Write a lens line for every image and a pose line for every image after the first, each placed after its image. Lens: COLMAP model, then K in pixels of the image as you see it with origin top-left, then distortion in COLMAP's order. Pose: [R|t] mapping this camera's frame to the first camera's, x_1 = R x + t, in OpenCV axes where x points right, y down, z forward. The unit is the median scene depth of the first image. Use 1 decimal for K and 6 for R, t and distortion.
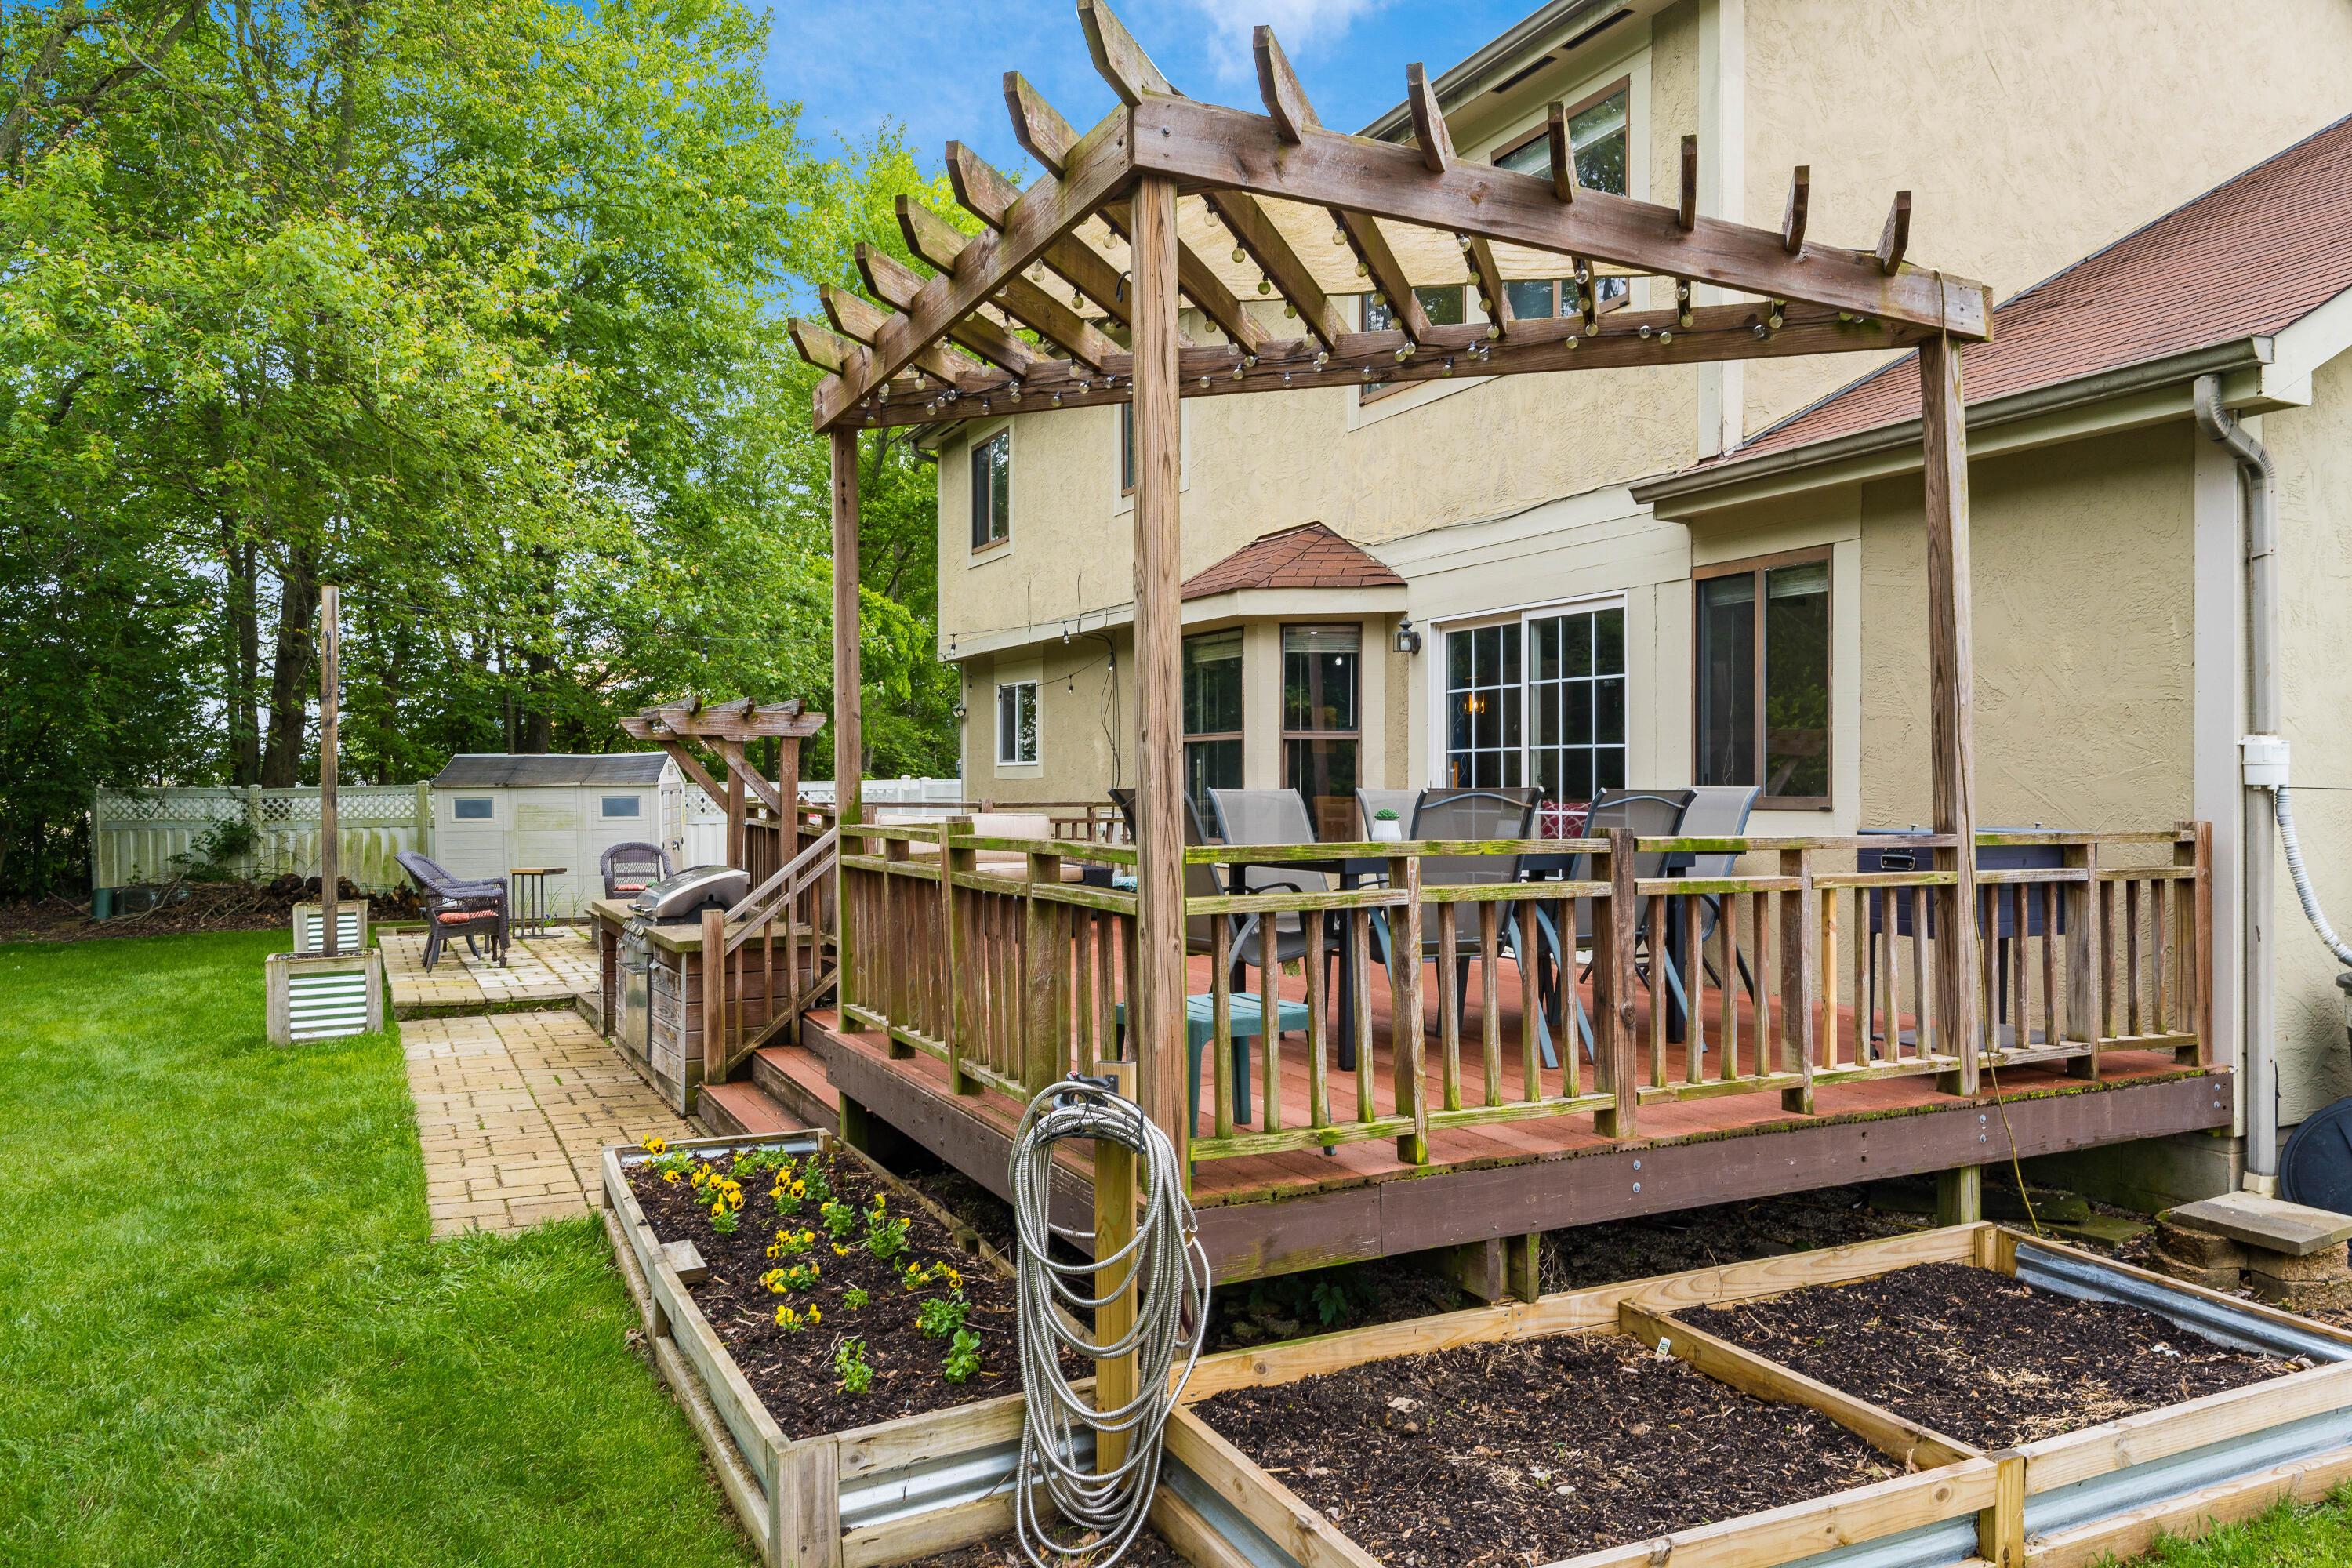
lens RADIAL K [[1562.4, 0, 1159.3], [0, 1562.4, 793.8], [0, 0, 1]] dist [-0.000113, 0.003146]
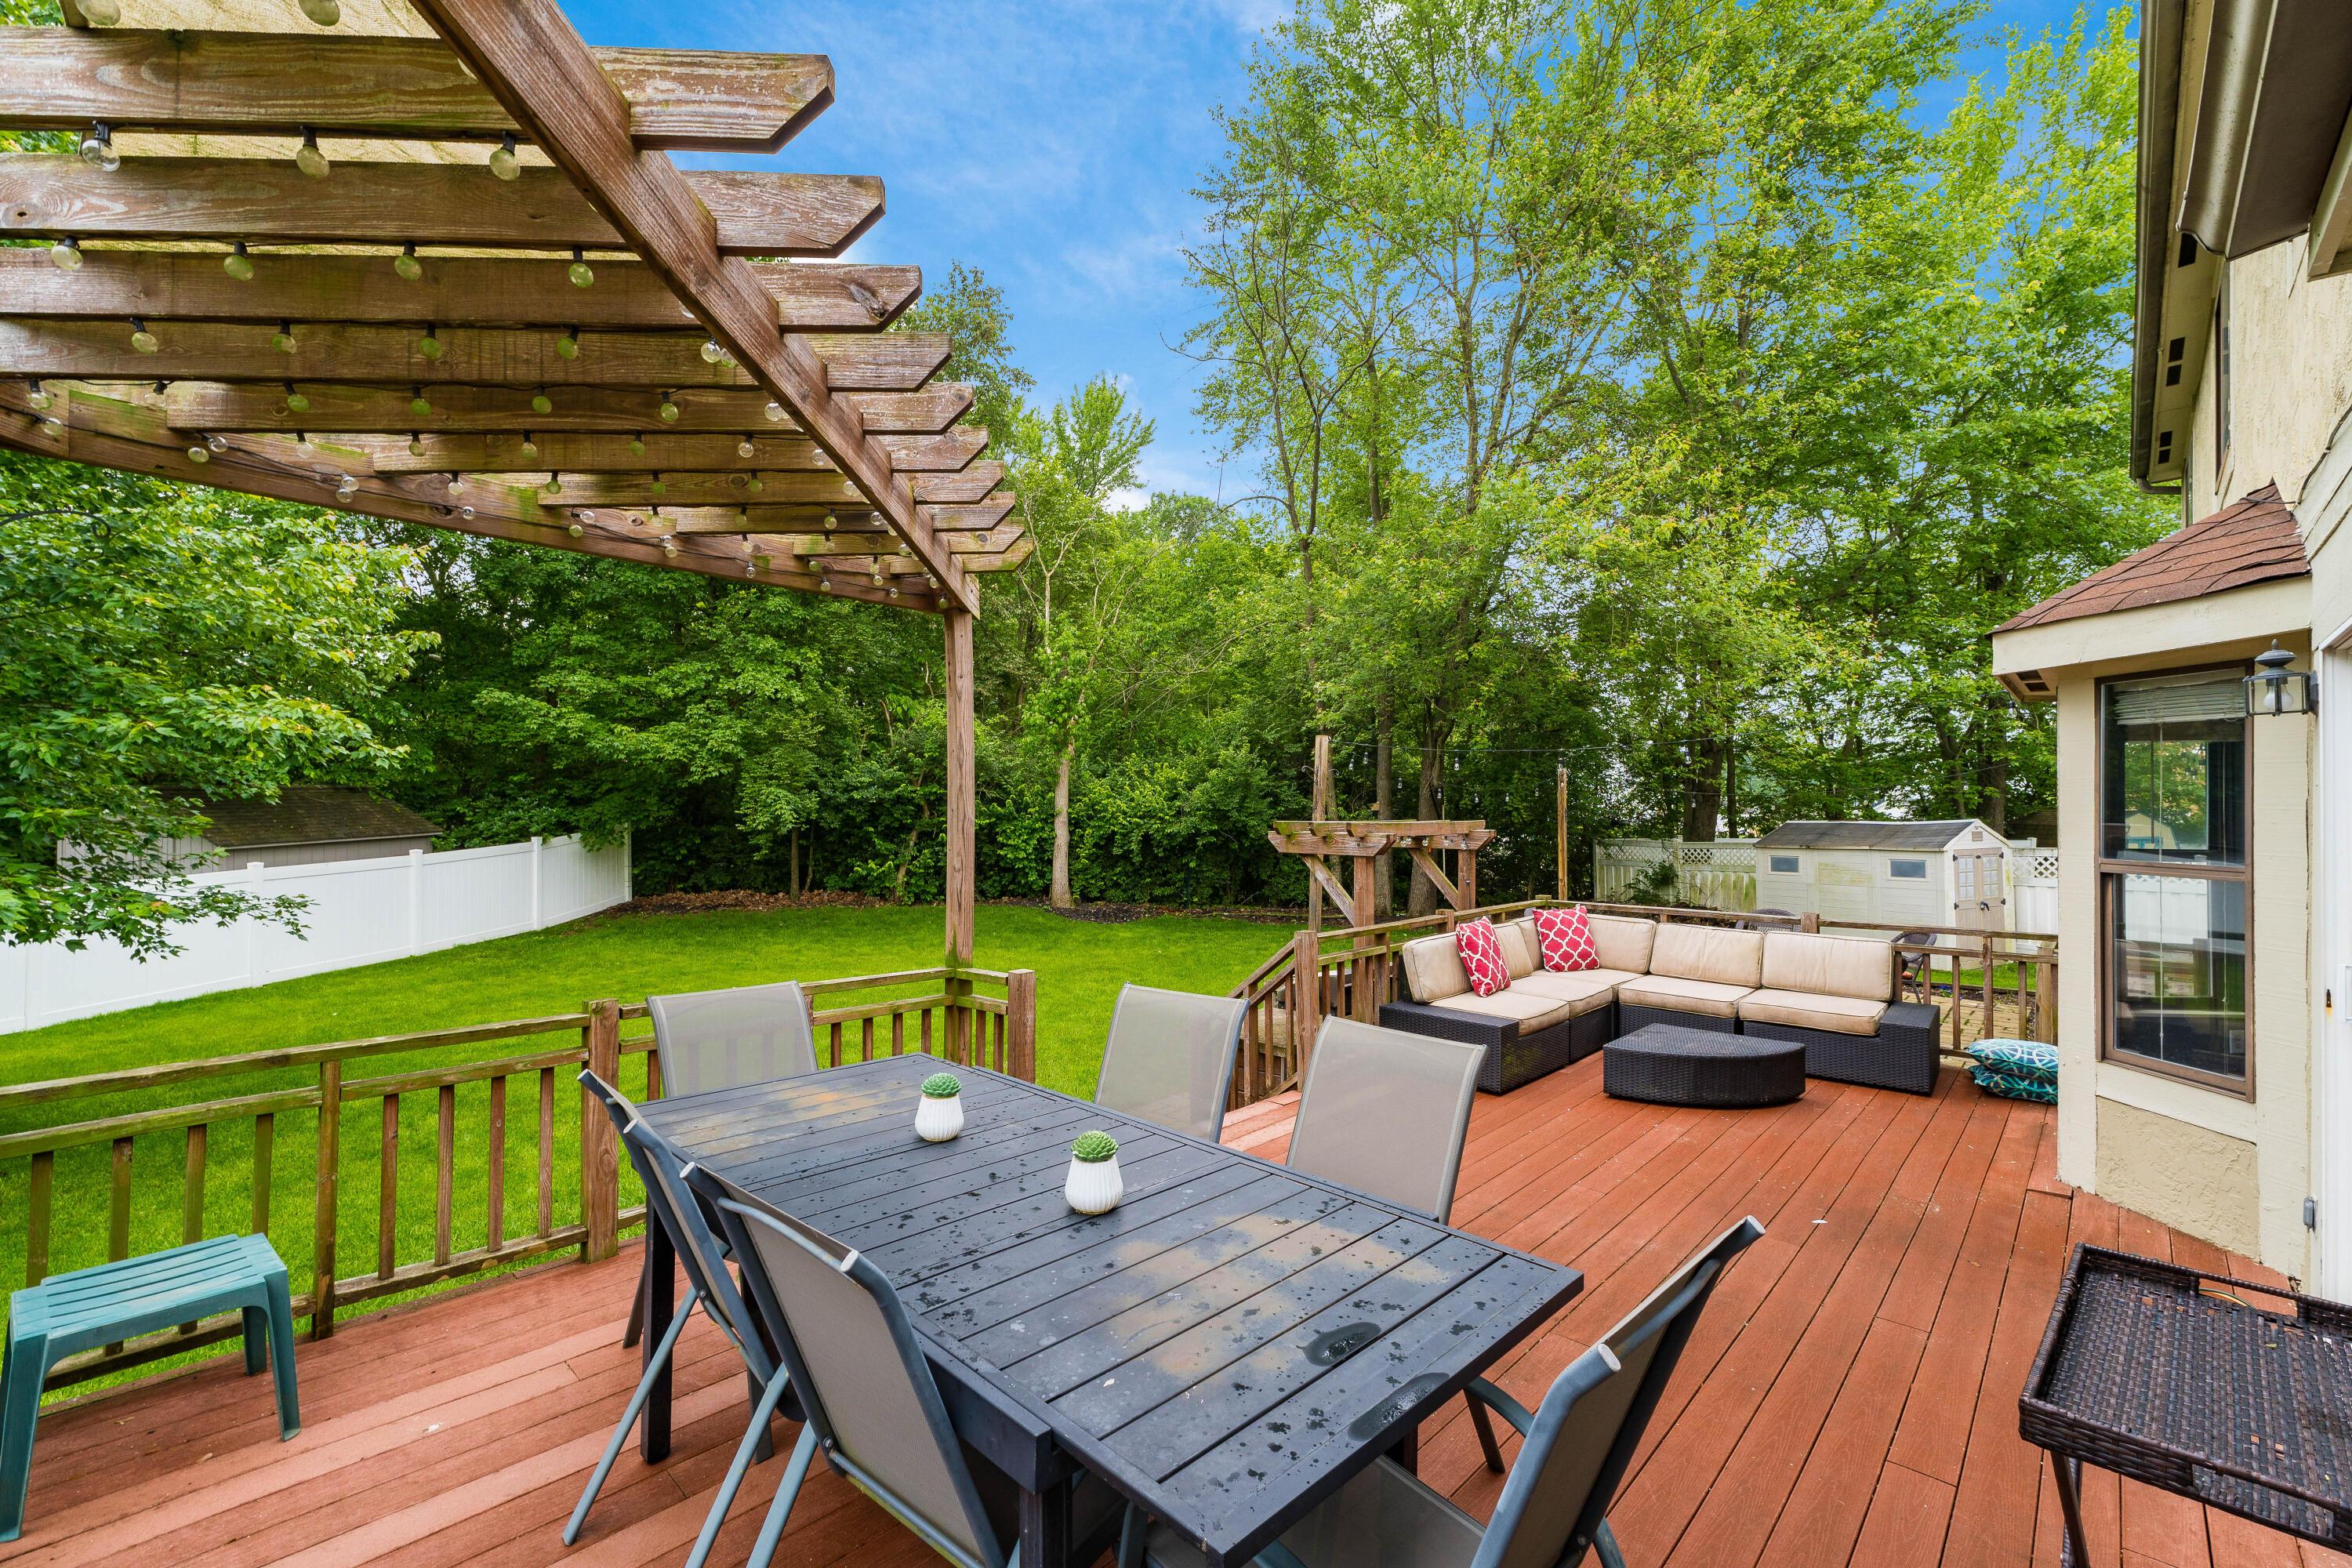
lens RADIAL K [[987.0, 0, 1171.0], [0, 987.0, 816.1], [0, 0, 1]] dist [0.006682, -0.001558]
pose [[0.351567, 0.003552, -0.936156, 0.308004], [-0.011849, 0.999930, -0.000656, -0.051036], [0.936088, 0.011323, 0.351584, 0.527682]]
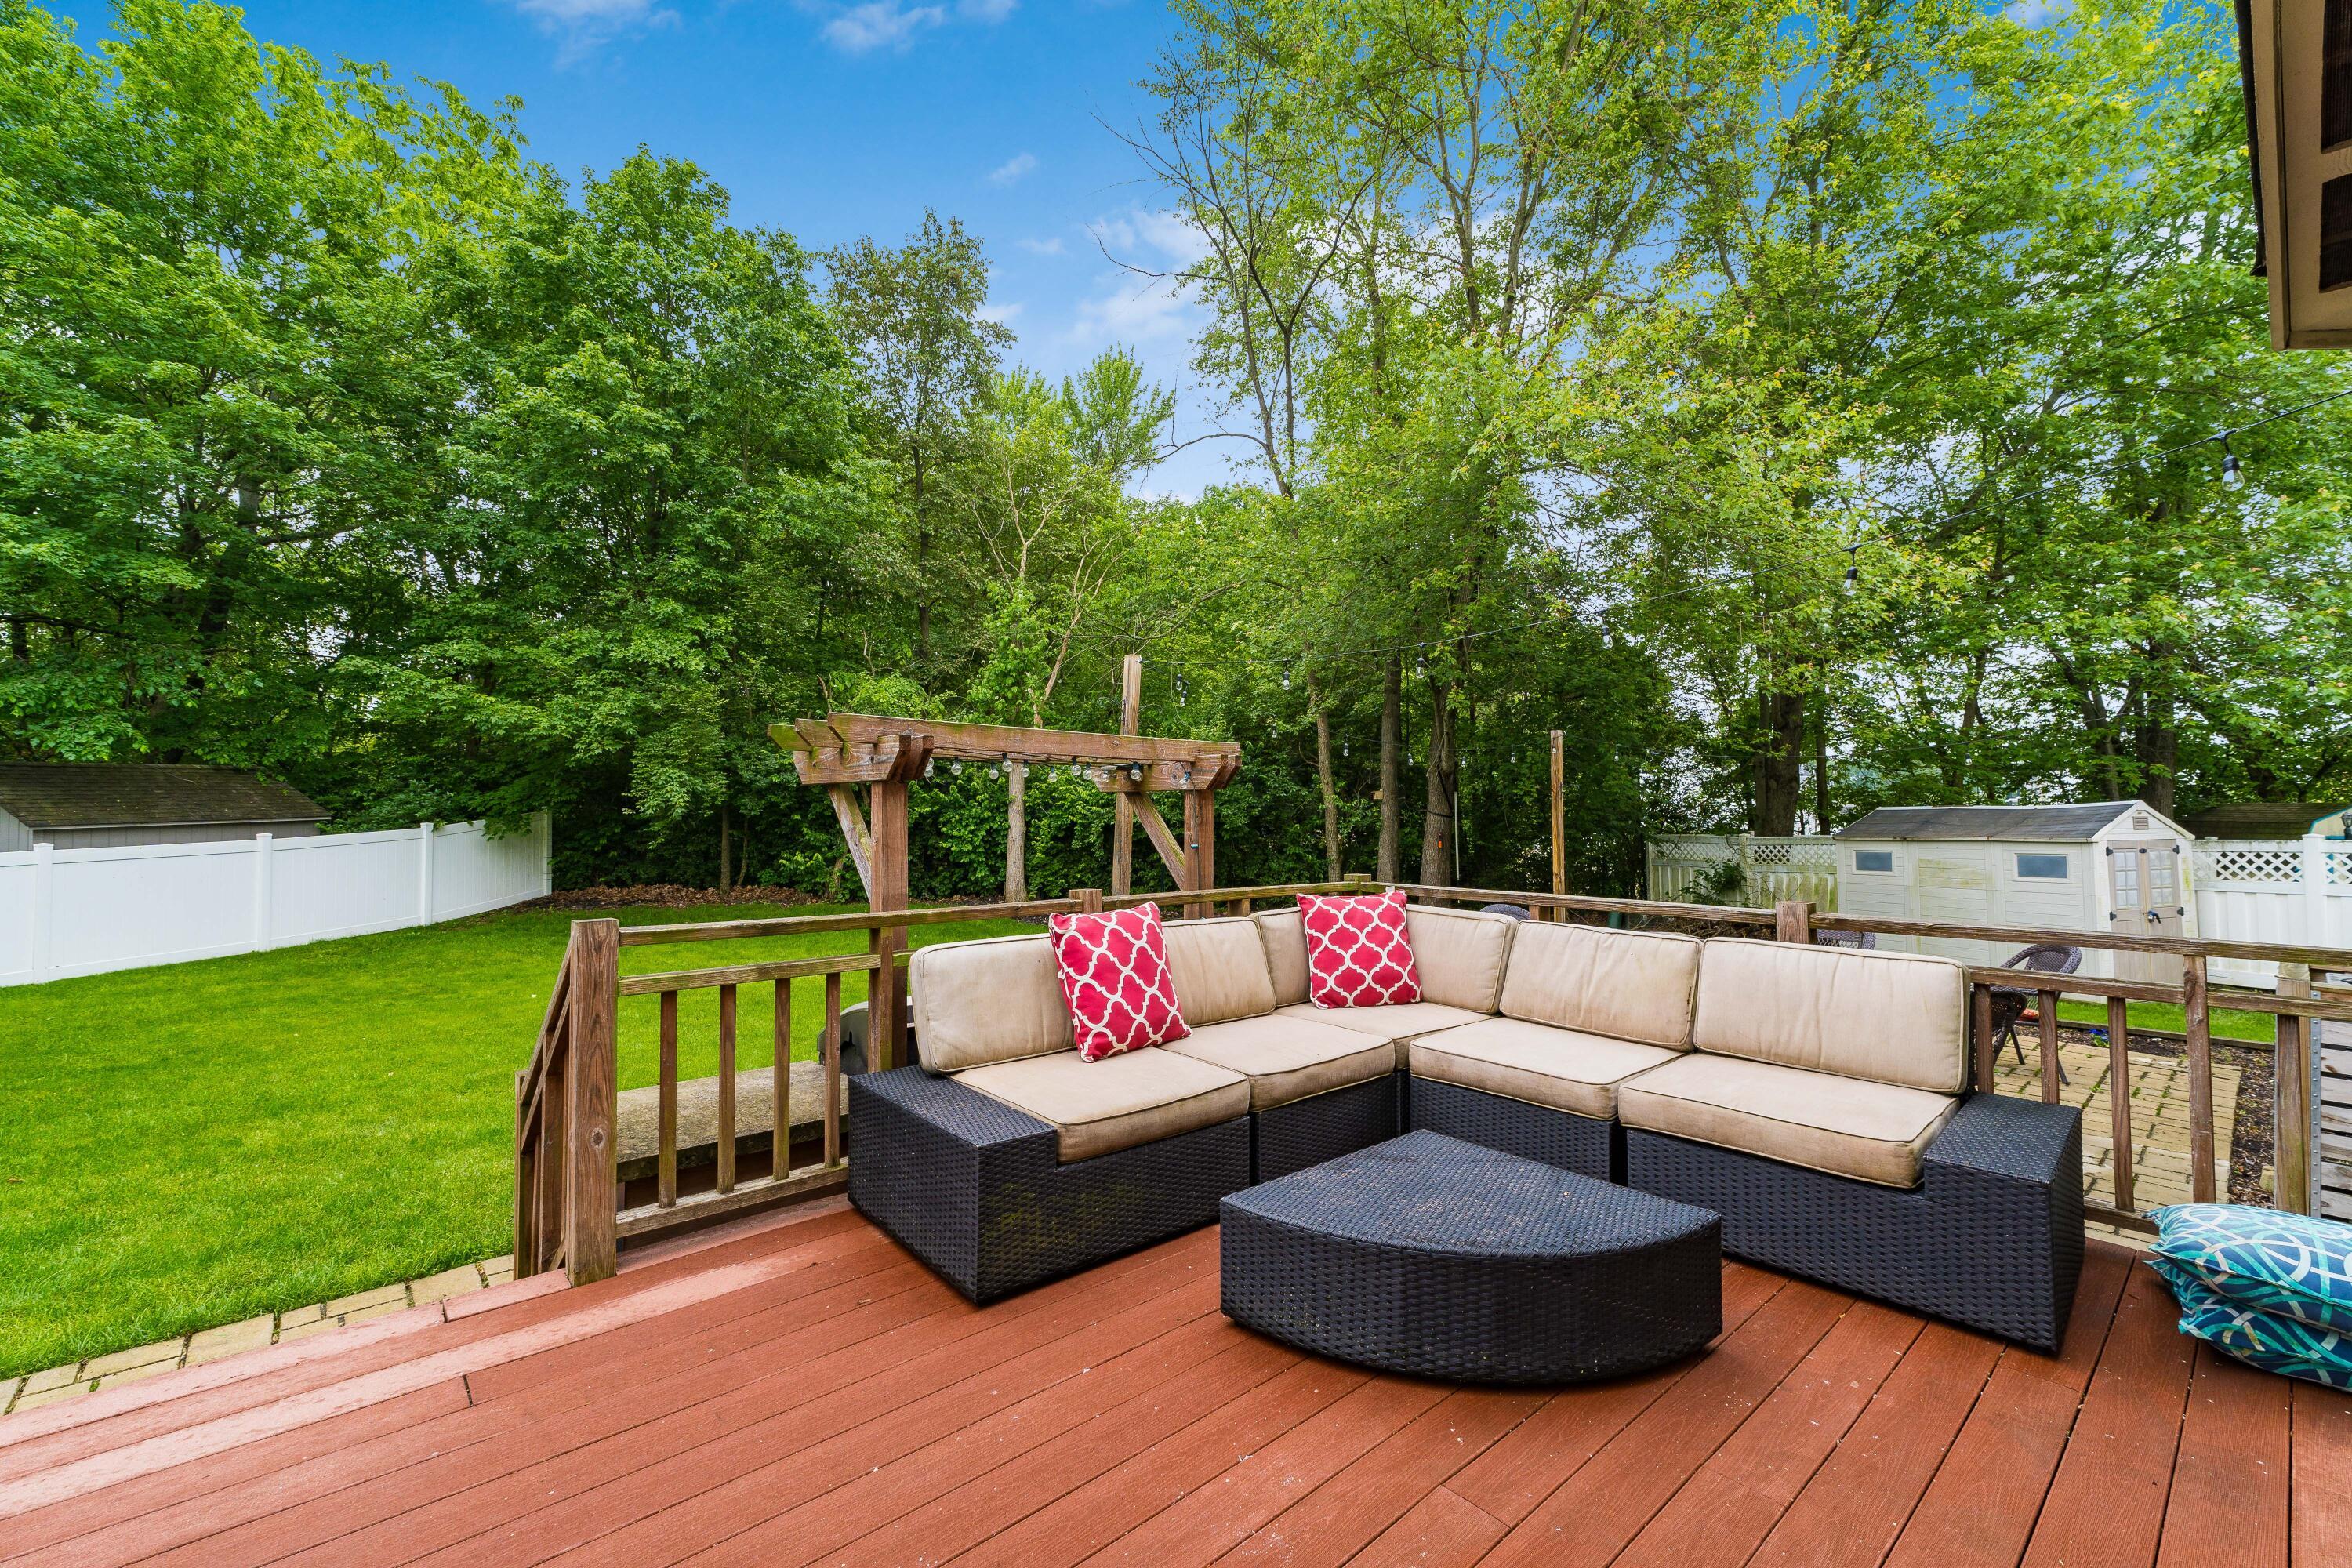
lens RADIAL K [[987.0, 0, 1160.3], [0, 987.0, 795.4], [0, 0, 1]] dist [0.006682, -0.001558]
pose [[0.263333, -0.022262, -0.964448, 0.121113], [-0.015191, 0.999514, -0.027219, -0.018475], [0.964585, 0.021818, 0.262867, 0.837359]]
